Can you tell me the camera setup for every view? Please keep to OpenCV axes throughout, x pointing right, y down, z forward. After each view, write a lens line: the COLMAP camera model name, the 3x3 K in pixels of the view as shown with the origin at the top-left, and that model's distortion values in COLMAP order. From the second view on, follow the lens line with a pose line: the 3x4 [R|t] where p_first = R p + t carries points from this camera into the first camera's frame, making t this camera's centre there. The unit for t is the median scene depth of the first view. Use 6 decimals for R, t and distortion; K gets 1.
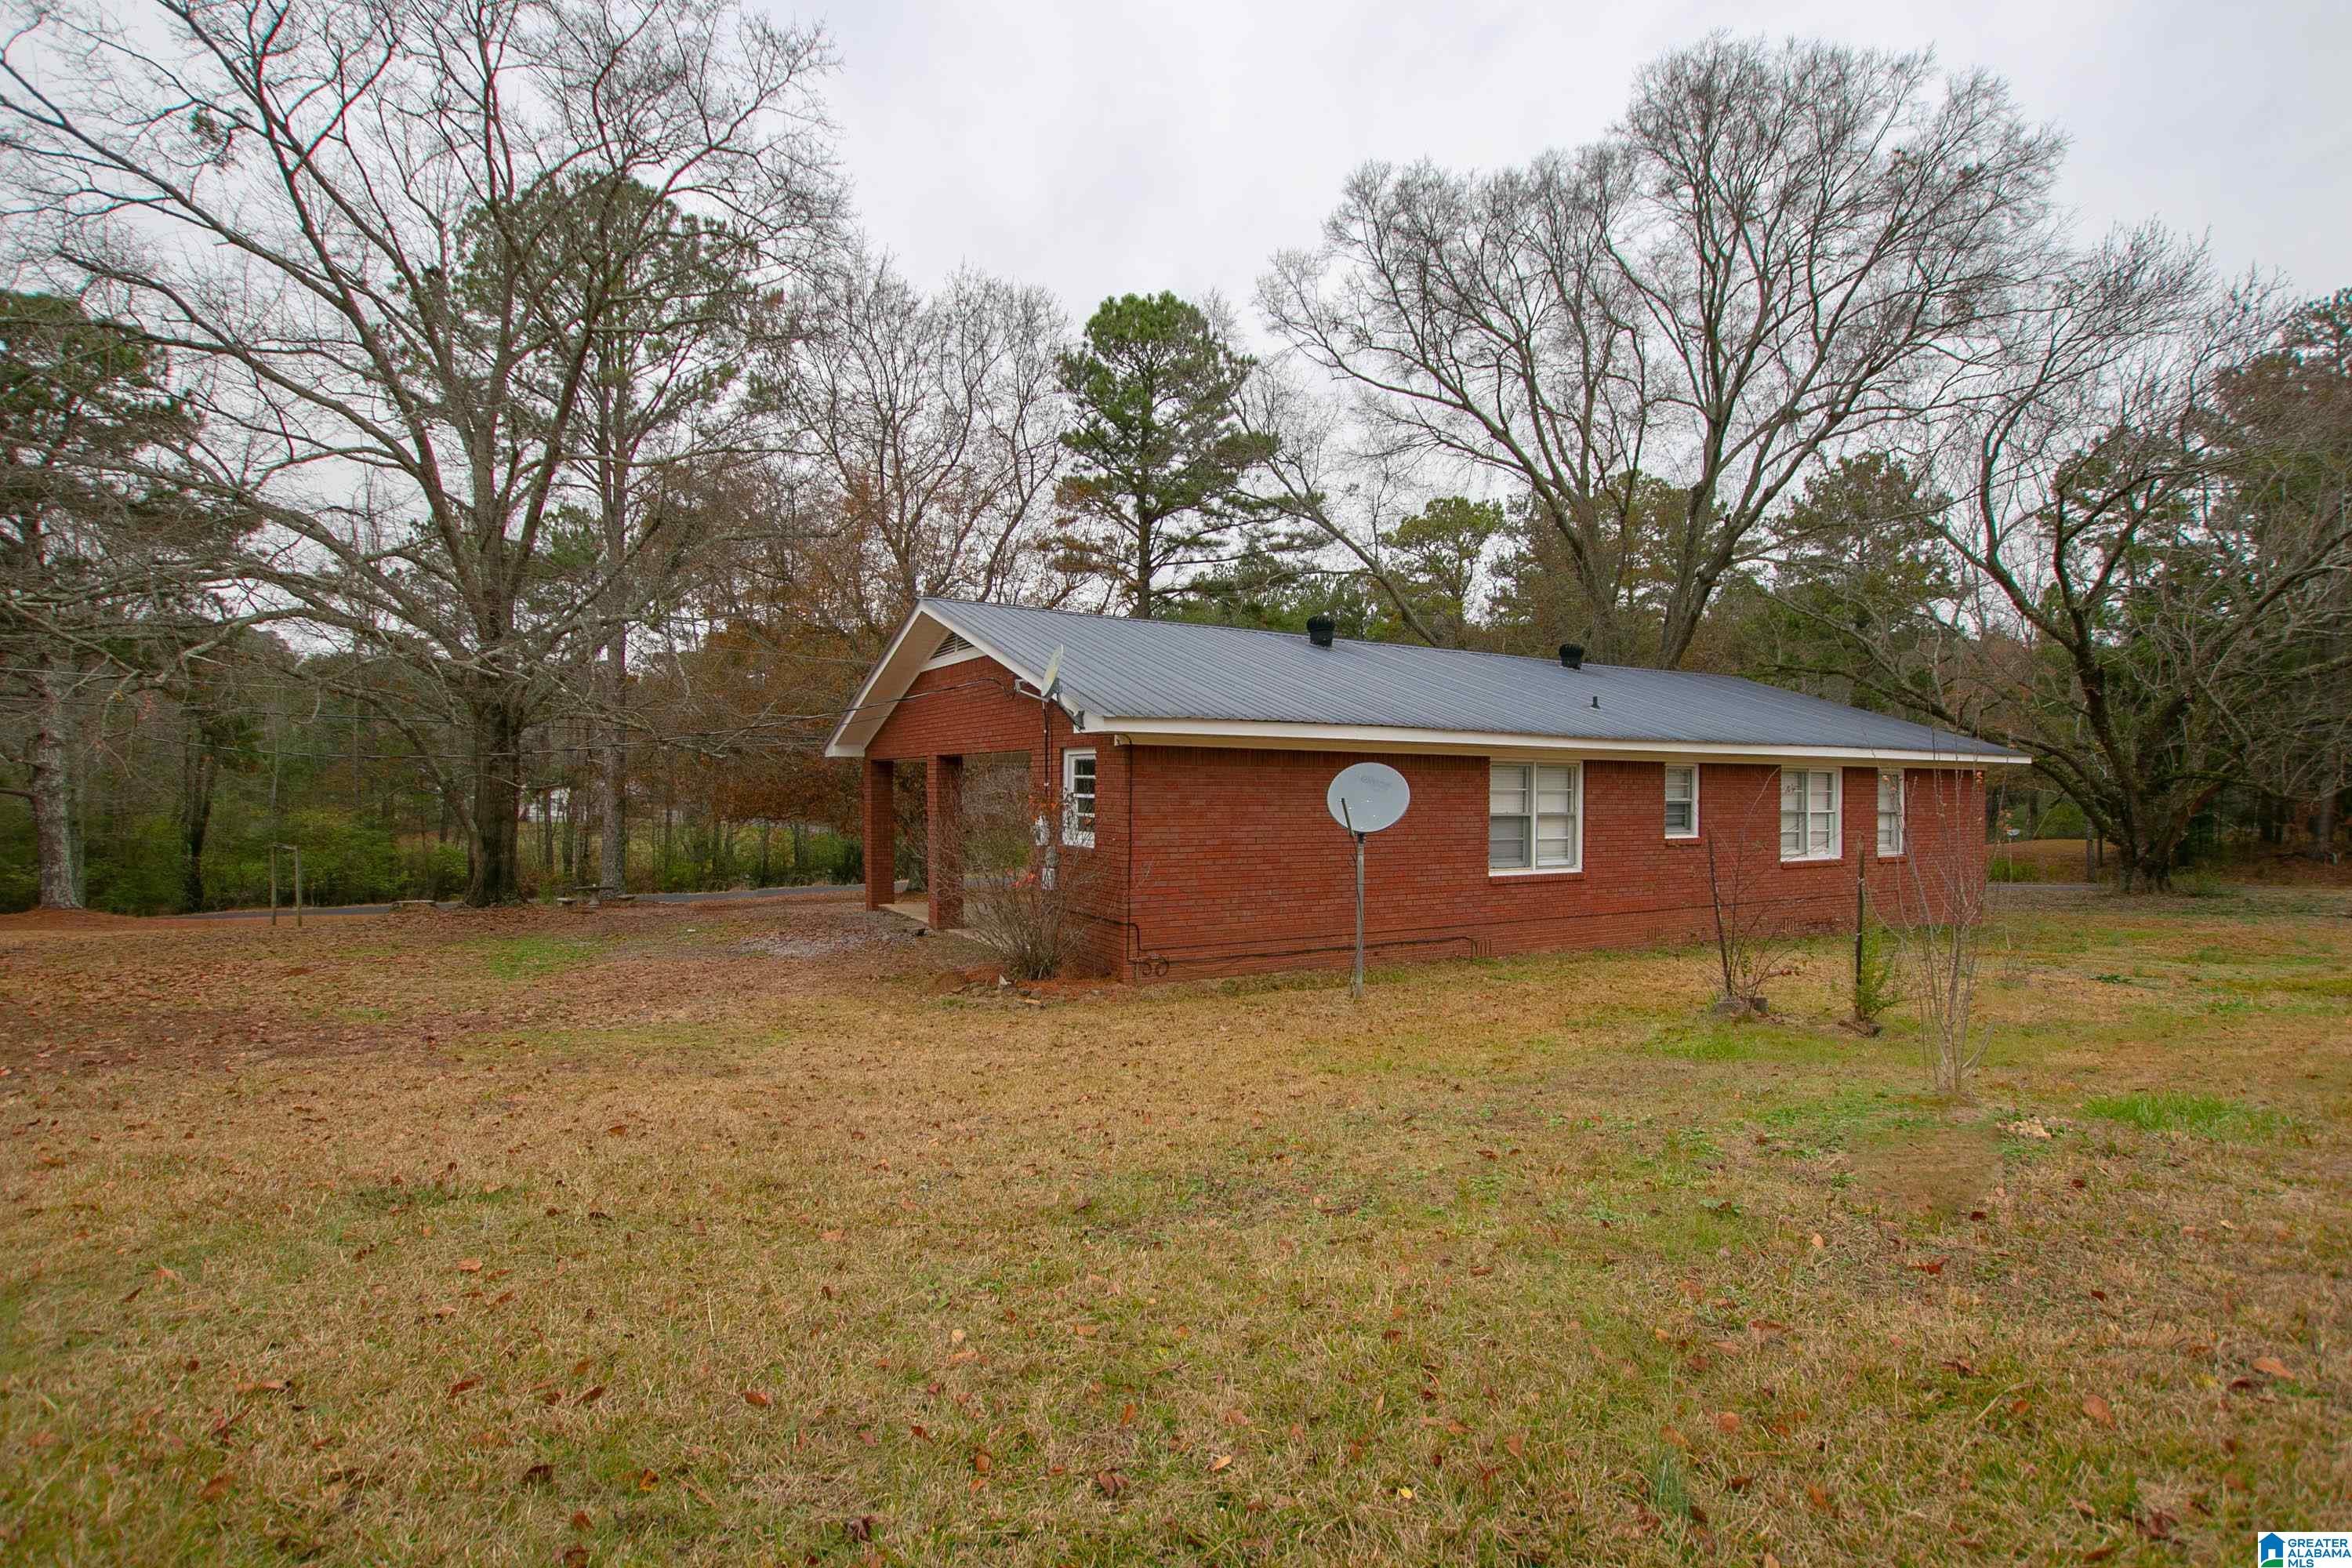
lens RADIAL K [[1096.4, 0, 1158.7], [0, 1096.4, 791.9], [0, 0, 1]] dist [-0.031094, 0.004238]
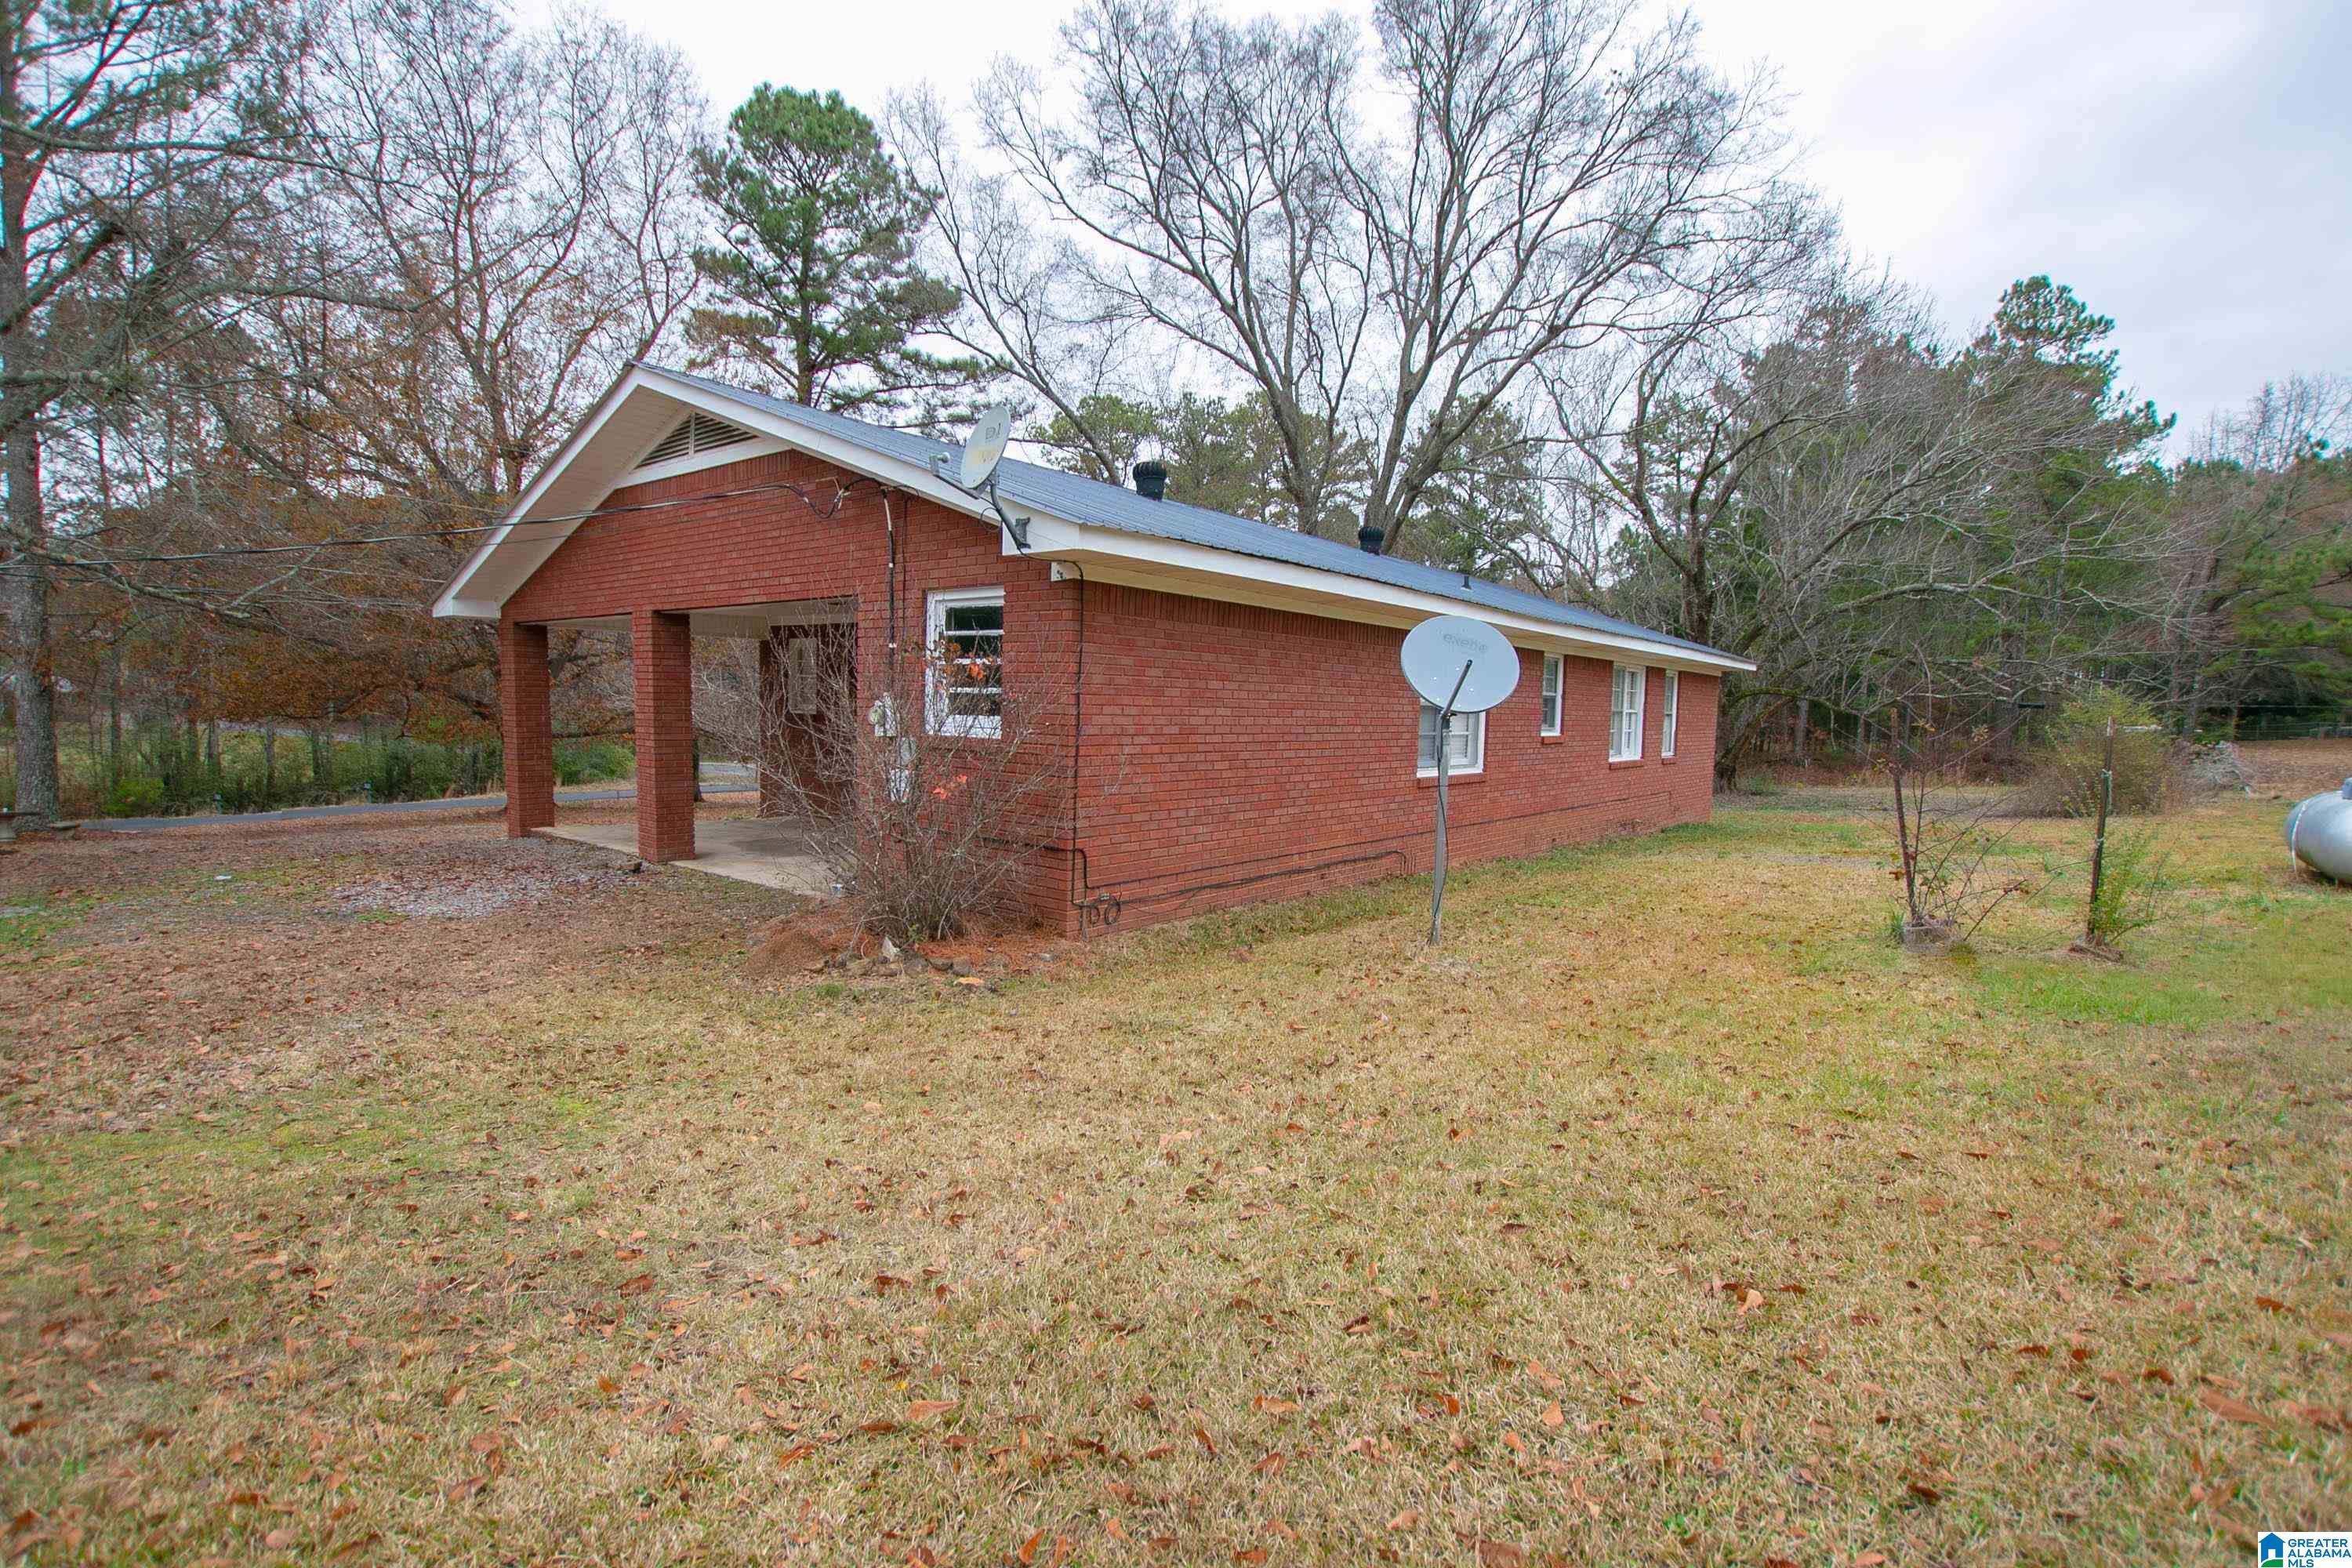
lens RADIAL K [[1096.4, 0, 1176.2], [0, 1096.4, 797.5], [0, 0, 1]] dist [-0.031094, 0.004238]
pose [[0.934897, -0.015815, 0.354567, -0.065998], [-0.015218, 0.996302, 0.084566, 0.009830], [-0.354594, -0.084456, 0.931198, 0.114622]]
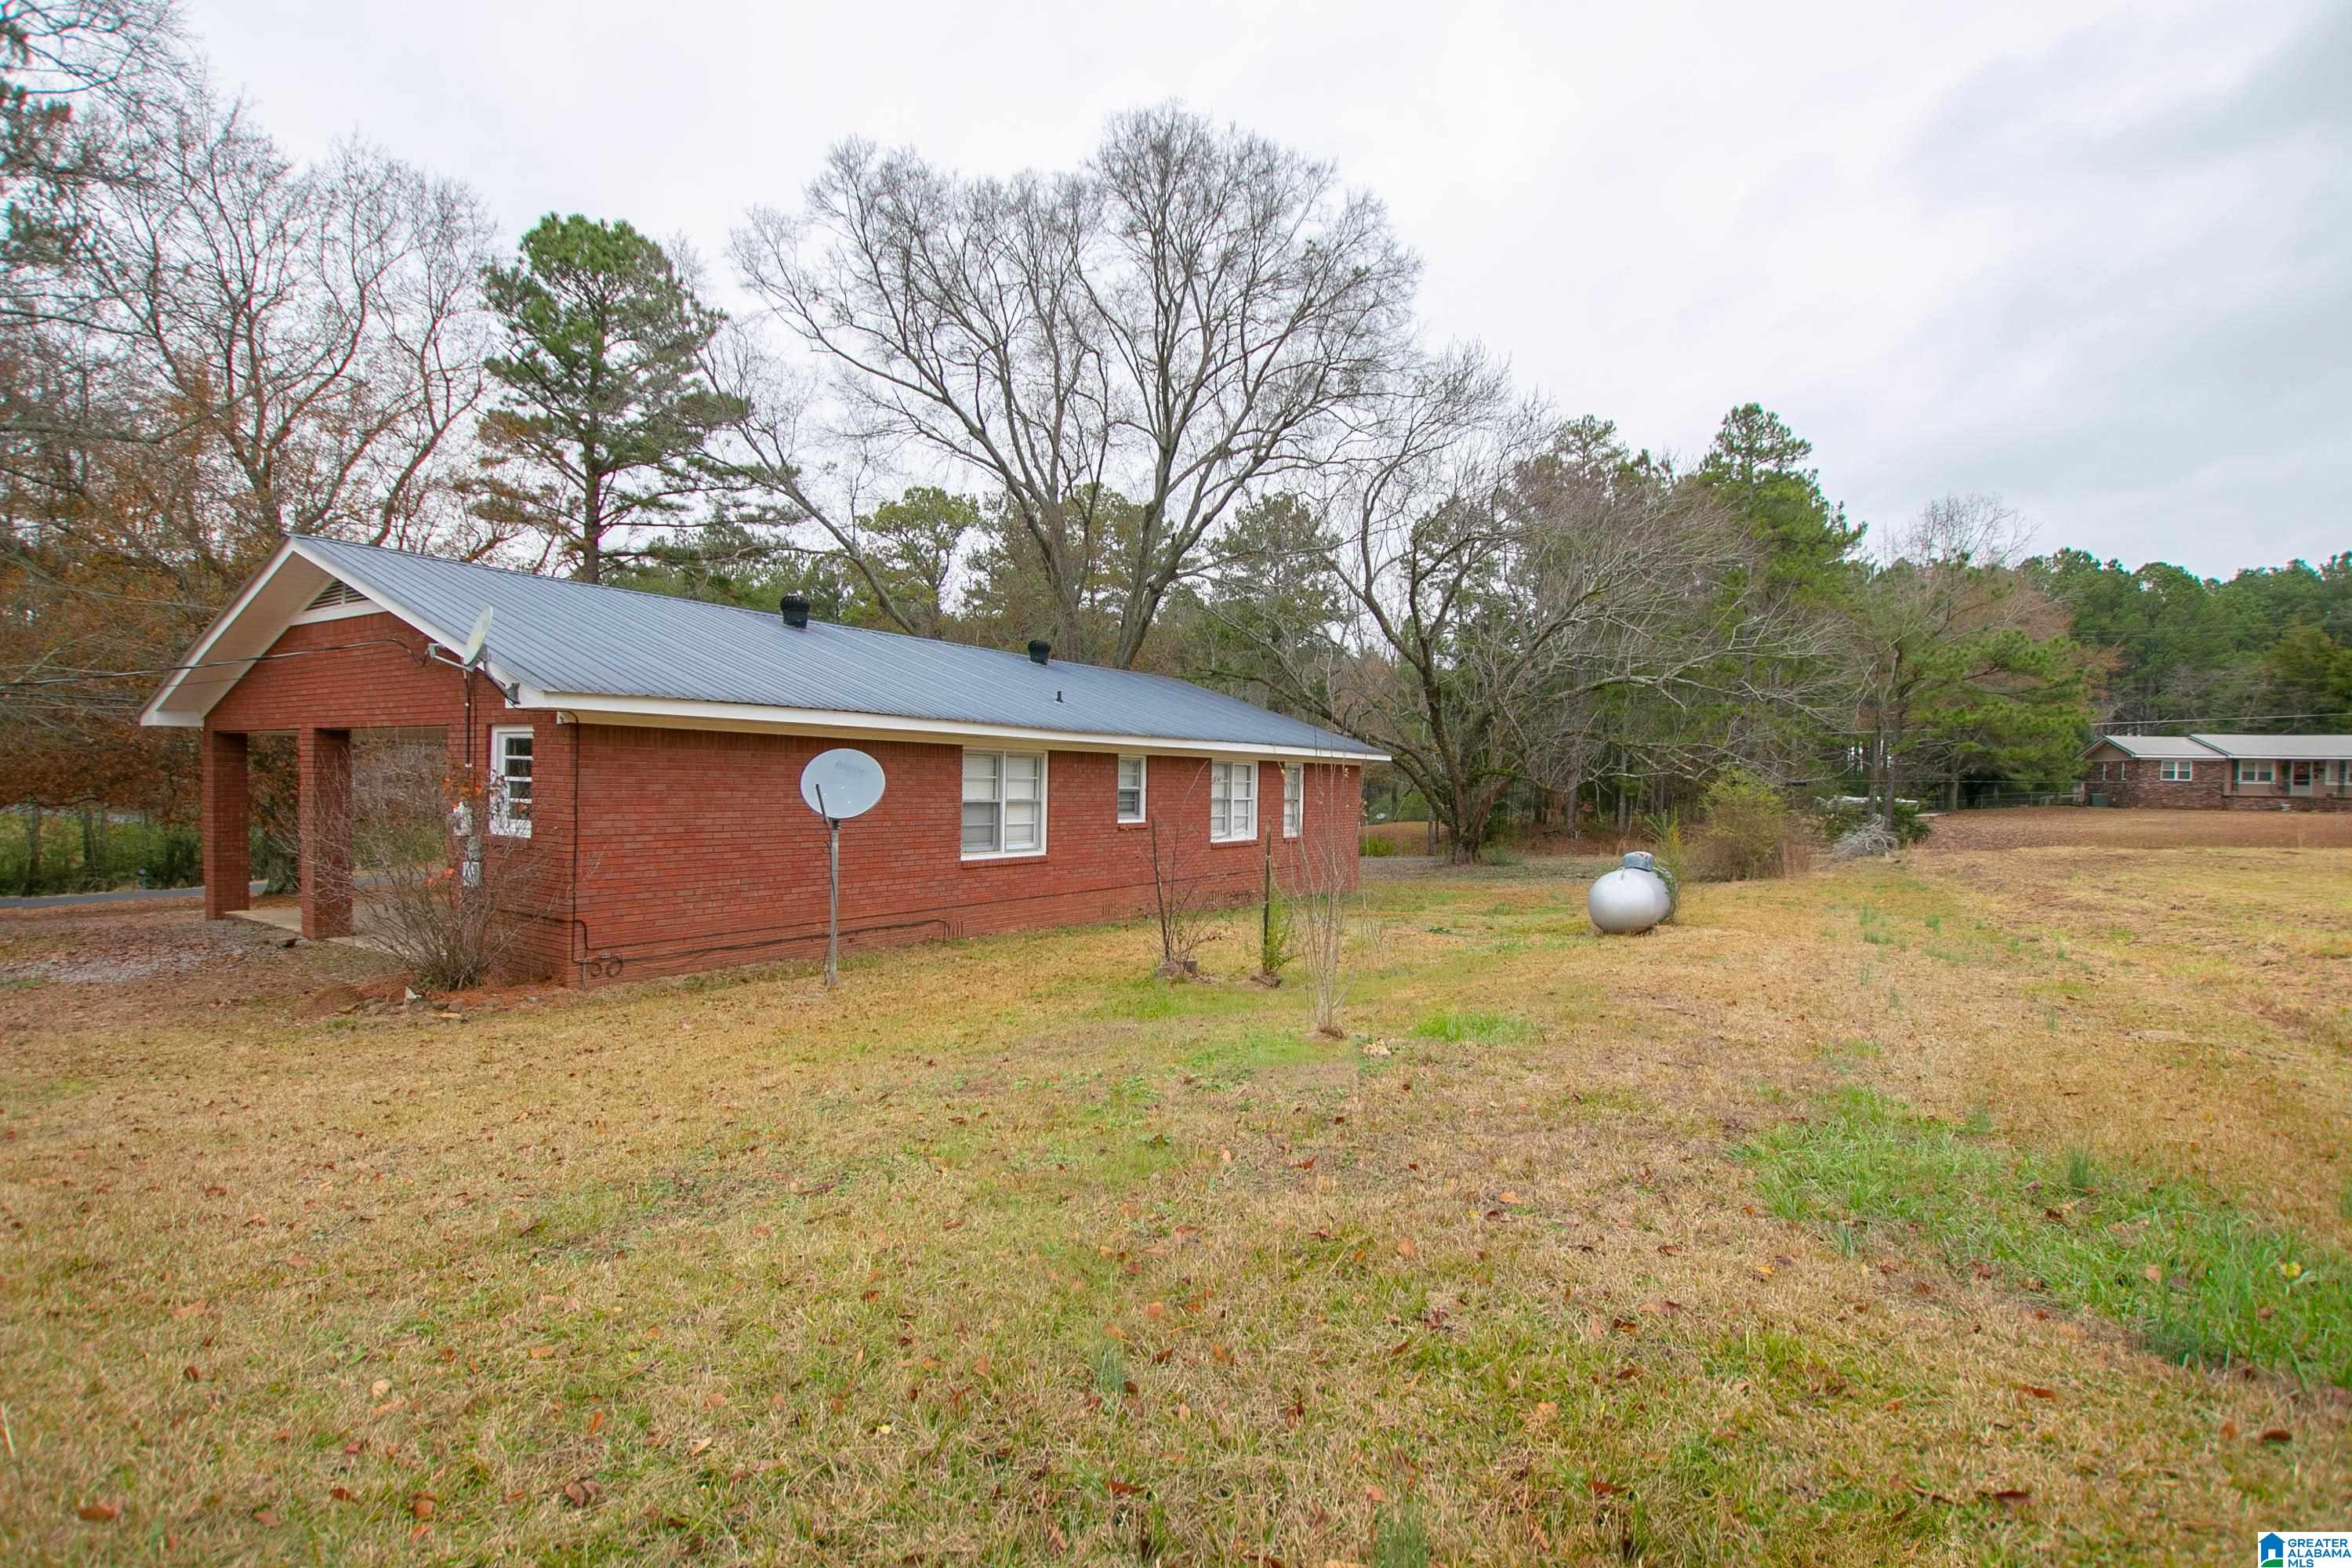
lens RADIAL K [[1096.4, 0, 1153.7], [0, 1096.4, 794.1], [0, 0, 1]] dist [-0.031094, 0.004238]
pose [[0.893196, 0.004323, 0.449647, -0.001197], [-0.010921, 0.999867, 0.012081, -0.000180], [-0.449535, -0.015701, 0.893125, -0.004423]]
